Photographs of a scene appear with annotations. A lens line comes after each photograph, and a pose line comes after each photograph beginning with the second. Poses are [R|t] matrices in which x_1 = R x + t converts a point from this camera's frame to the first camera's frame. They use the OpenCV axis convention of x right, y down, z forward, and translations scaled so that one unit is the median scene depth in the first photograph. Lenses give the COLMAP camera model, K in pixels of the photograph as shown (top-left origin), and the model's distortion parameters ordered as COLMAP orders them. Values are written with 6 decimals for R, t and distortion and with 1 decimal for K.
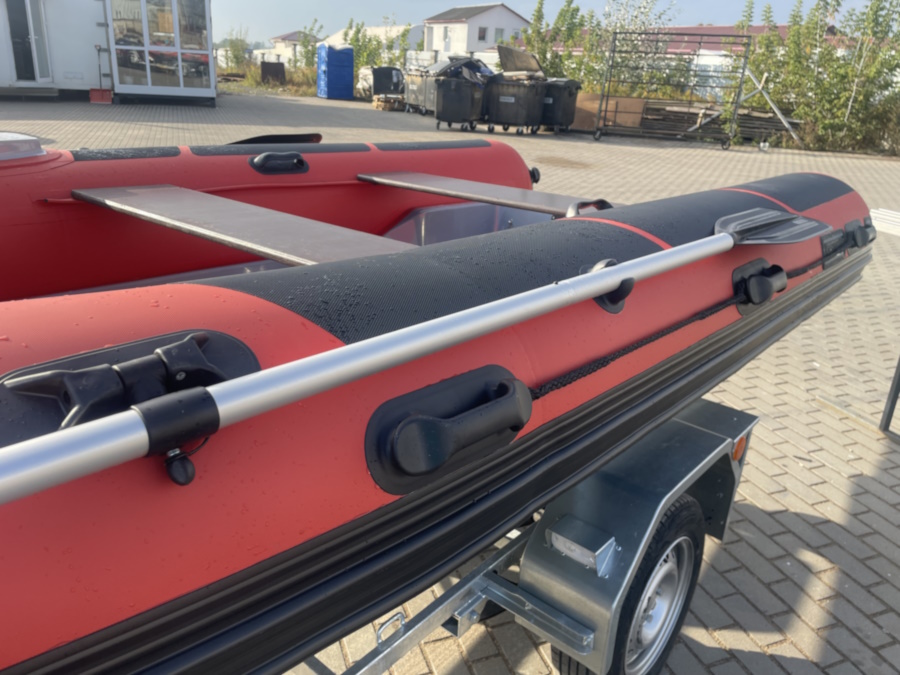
lens RADIAL K [[677.6, 0, 456.1], [0, 677.6, 331.4], [0, 0, 1]] dist [0.088014, -0.113671]
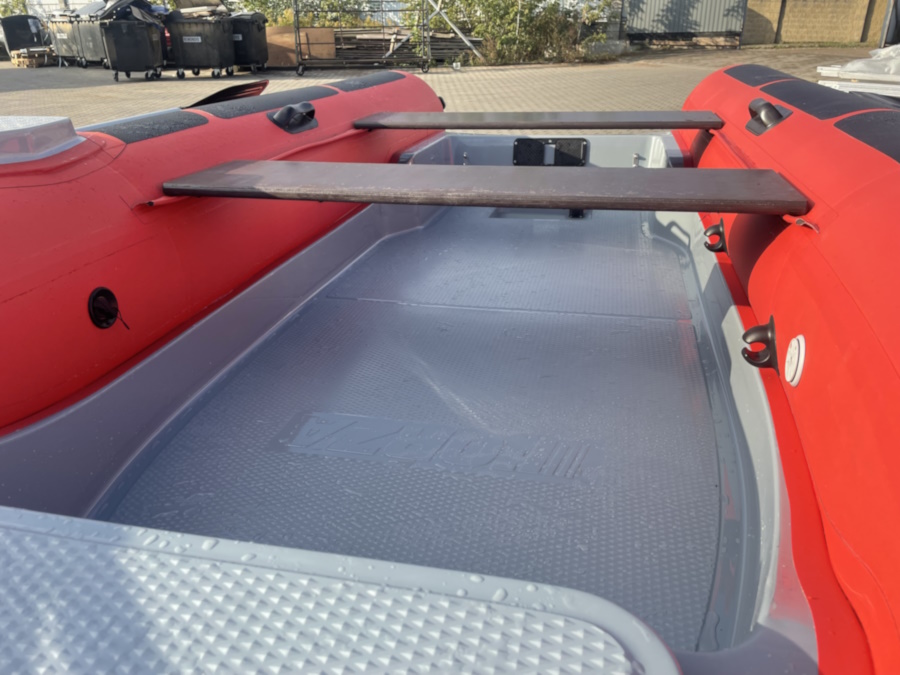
lens RADIAL K [[677.6, 0, 449.2], [0, 677.6, 330.2], [0, 0, 1]] dist [0.088014, -0.113671]
pose [[0.891778, -0.248961, 0.377824, -0.058588], [0.217532, 0.968085, 0.124464, -0.008327], [-0.396752, -0.028806, 0.917474, 0.023657]]
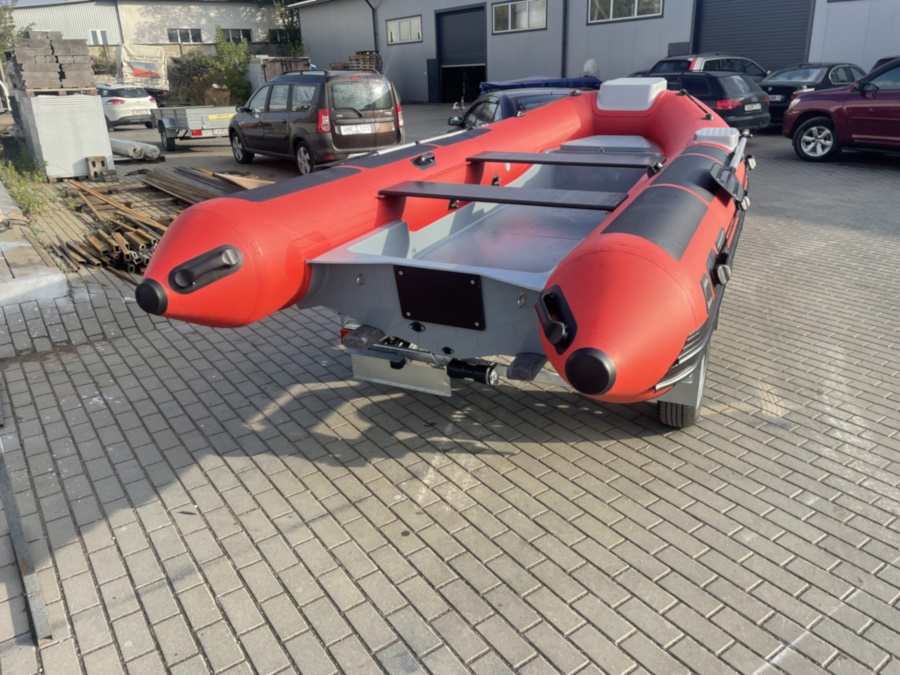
lens RADIAL K [[677.6, 0, 455.8], [0, 677.6, 334.5], [0, 0, 1]] dist [0.088014, -0.113671]
pose [[-0.966228, 0.067509, -0.248690, 0.061582], [-0.115543, 0.749127, 0.652272, -0.107737], [0.230334, 0.658978, -0.716027, 0.266879]]
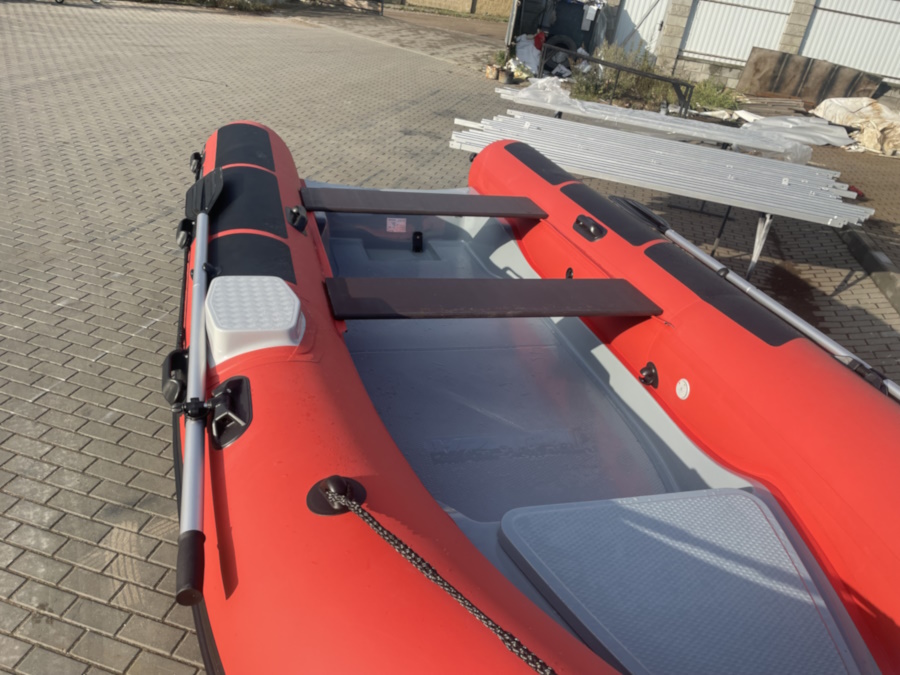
lens RADIAL K [[677.6, 0, 452.0], [0, 677.6, 341.1], [0, 0, 1]] dist [0.088014, -0.113671]
pose [[0.574902, -0.374152, 0.727666, -0.124565], [0.187737, 0.925918, 0.327765, -0.048211], [-0.796394, -0.051823, 0.602554, 0.018422]]
